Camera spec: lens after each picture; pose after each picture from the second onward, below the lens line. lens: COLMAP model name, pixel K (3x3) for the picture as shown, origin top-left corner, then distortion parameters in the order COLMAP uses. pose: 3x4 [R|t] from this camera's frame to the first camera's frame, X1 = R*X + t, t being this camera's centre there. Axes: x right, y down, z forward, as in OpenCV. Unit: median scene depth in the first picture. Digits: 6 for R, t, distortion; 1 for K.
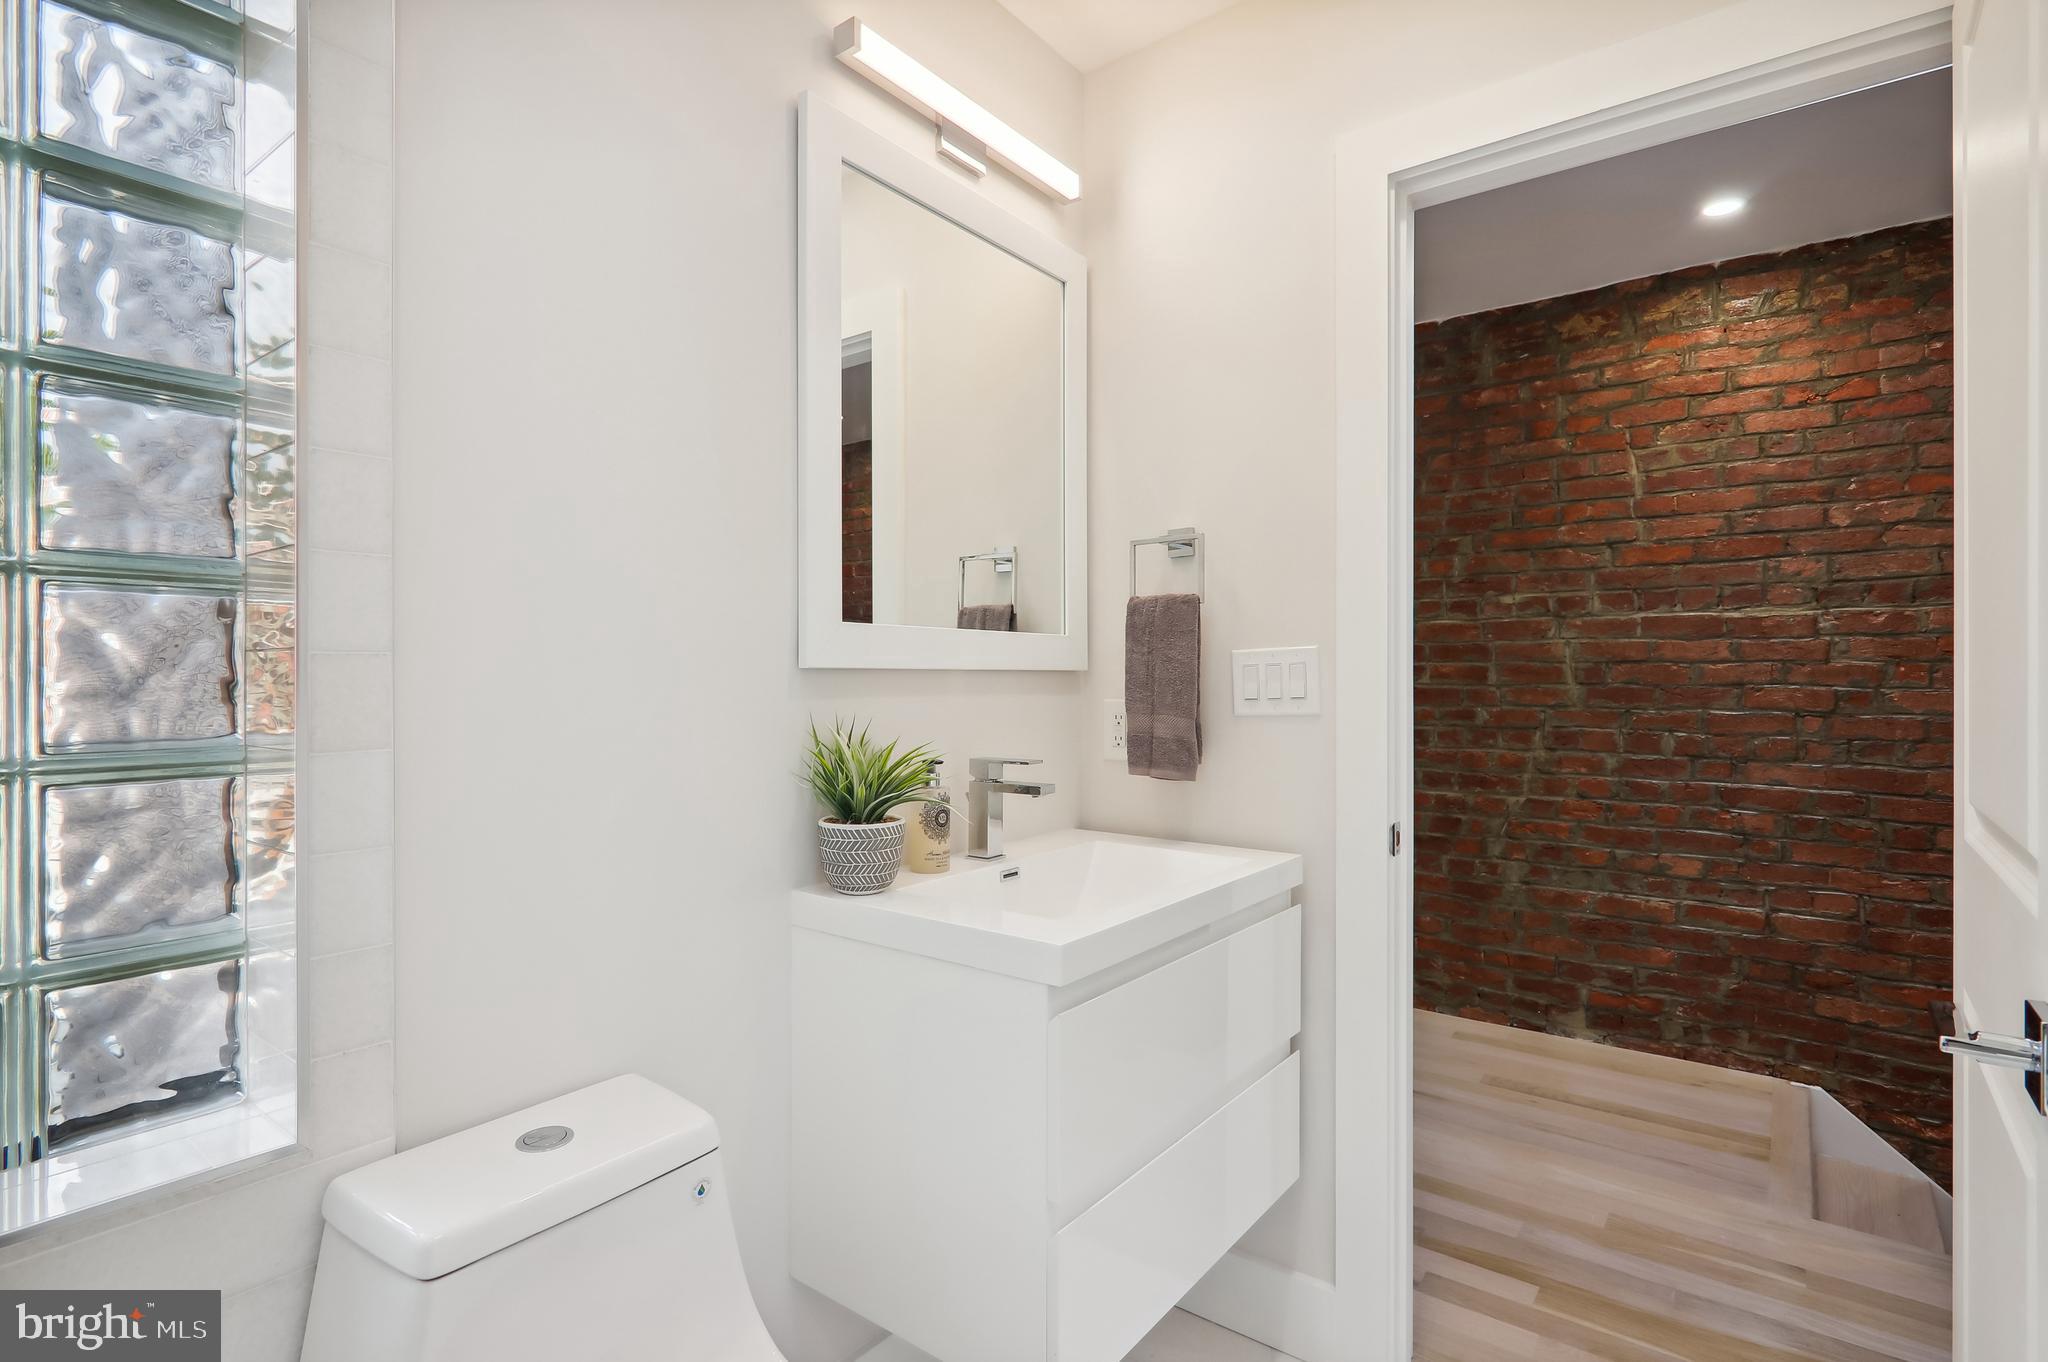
lens RADIAL K [[994.4, 0, 1023.3], [0, 994.4, 676.8], [0, 0, 1]] dist [0.003265, 0.000377]
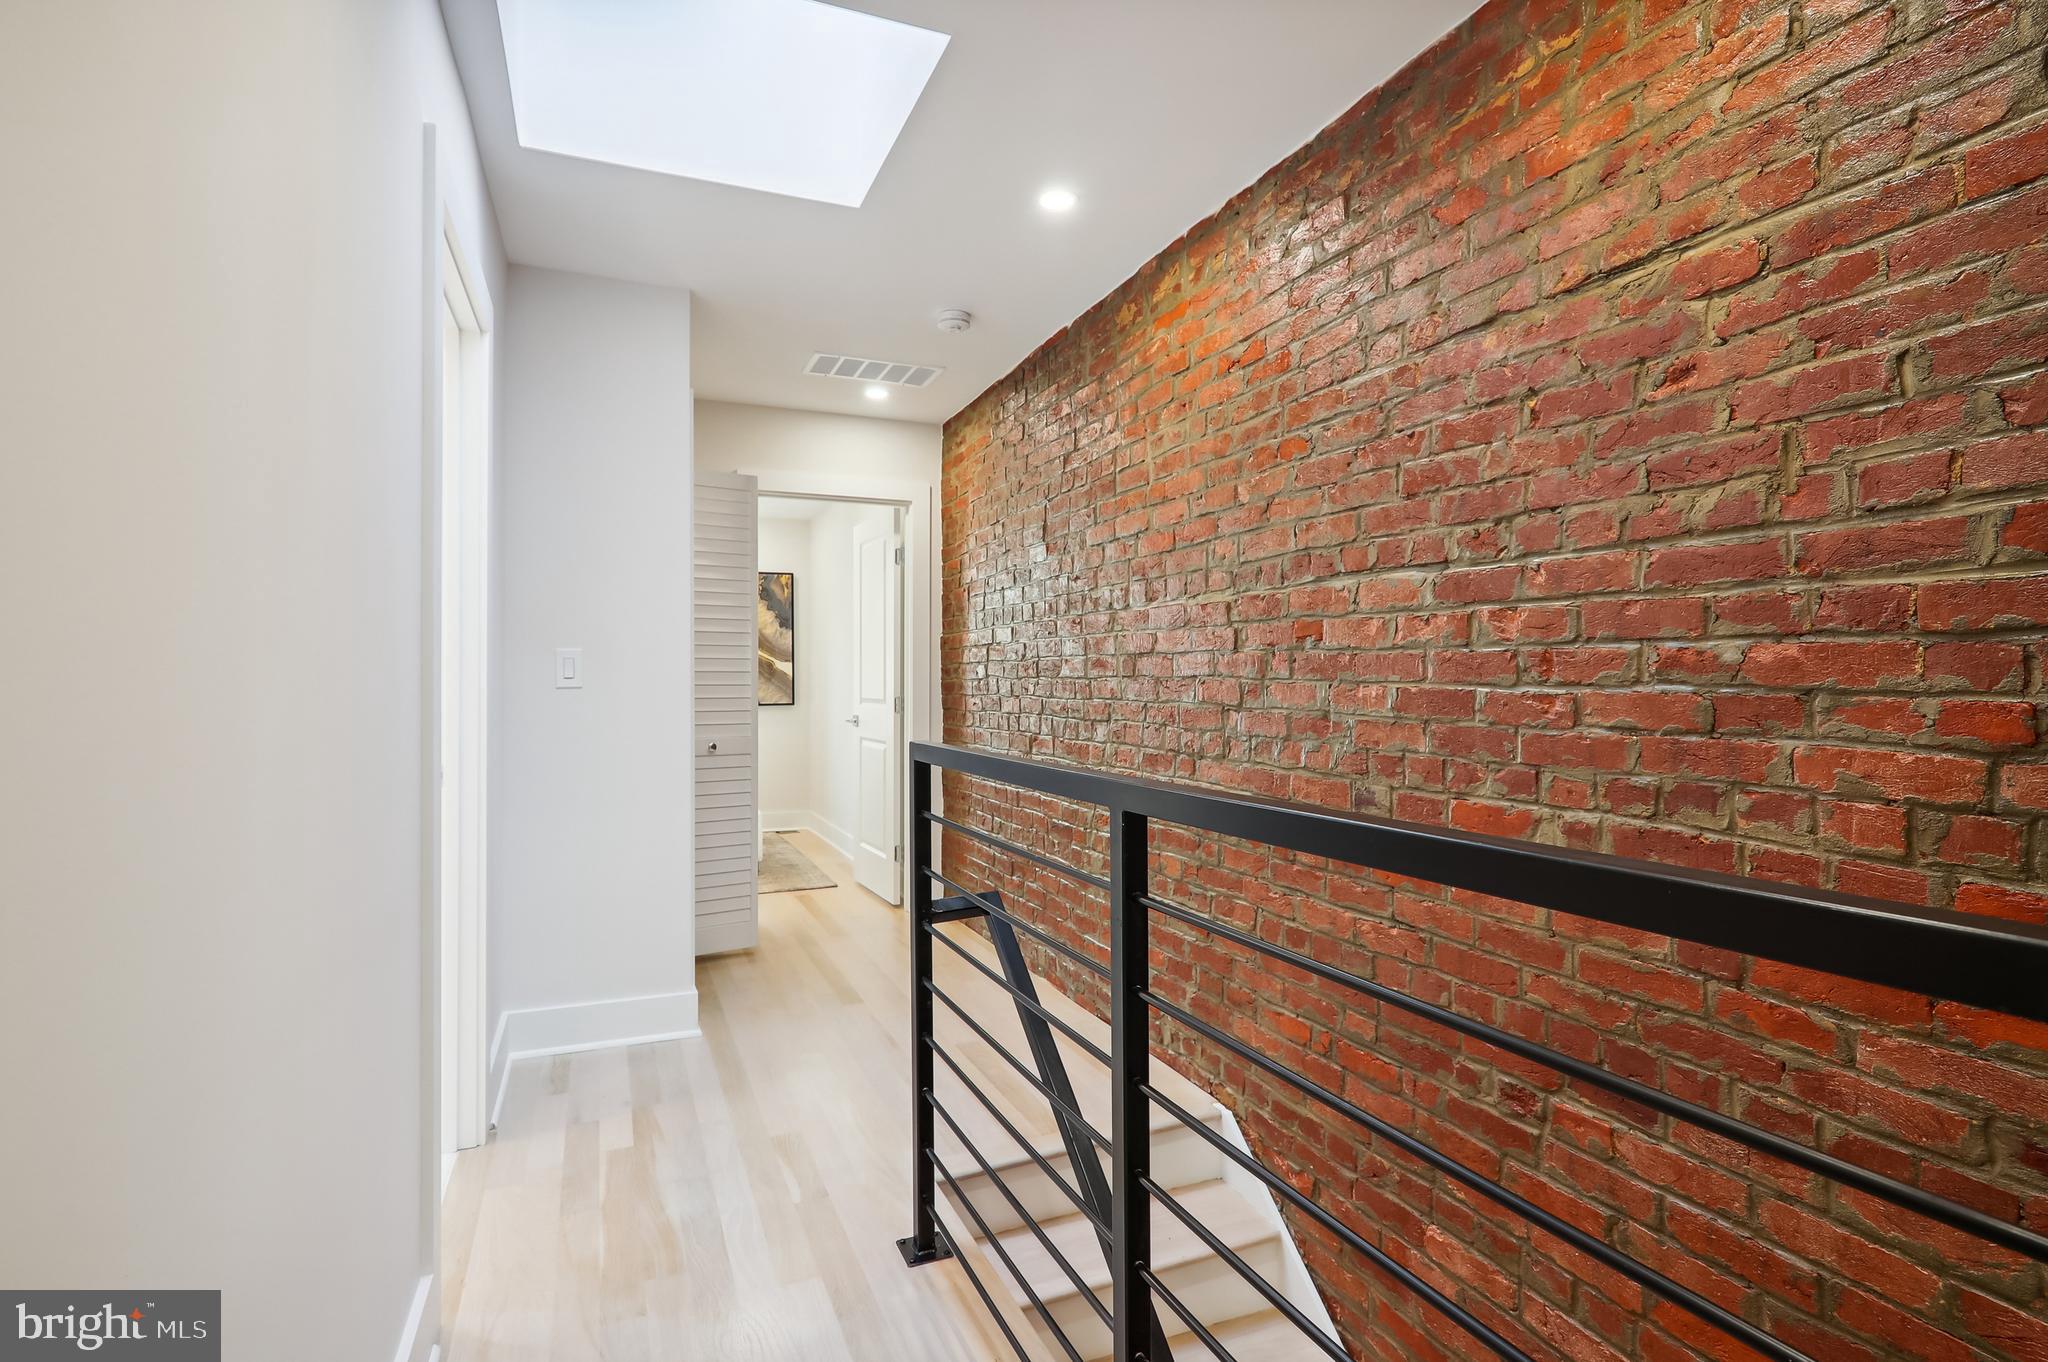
lens RADIAL K [[994.4, 0, 1017.7], [0, 994.4, 683.5], [0, 0, 1]] dist [0.003265, 0.000377]
pose [[0.866215, 0.002700, -0.499663, 1.081480], [-0.001331, 0.999994, 0.003097, 0.011901], [0.499669, -0.002018, 0.866214, 0.101701]]
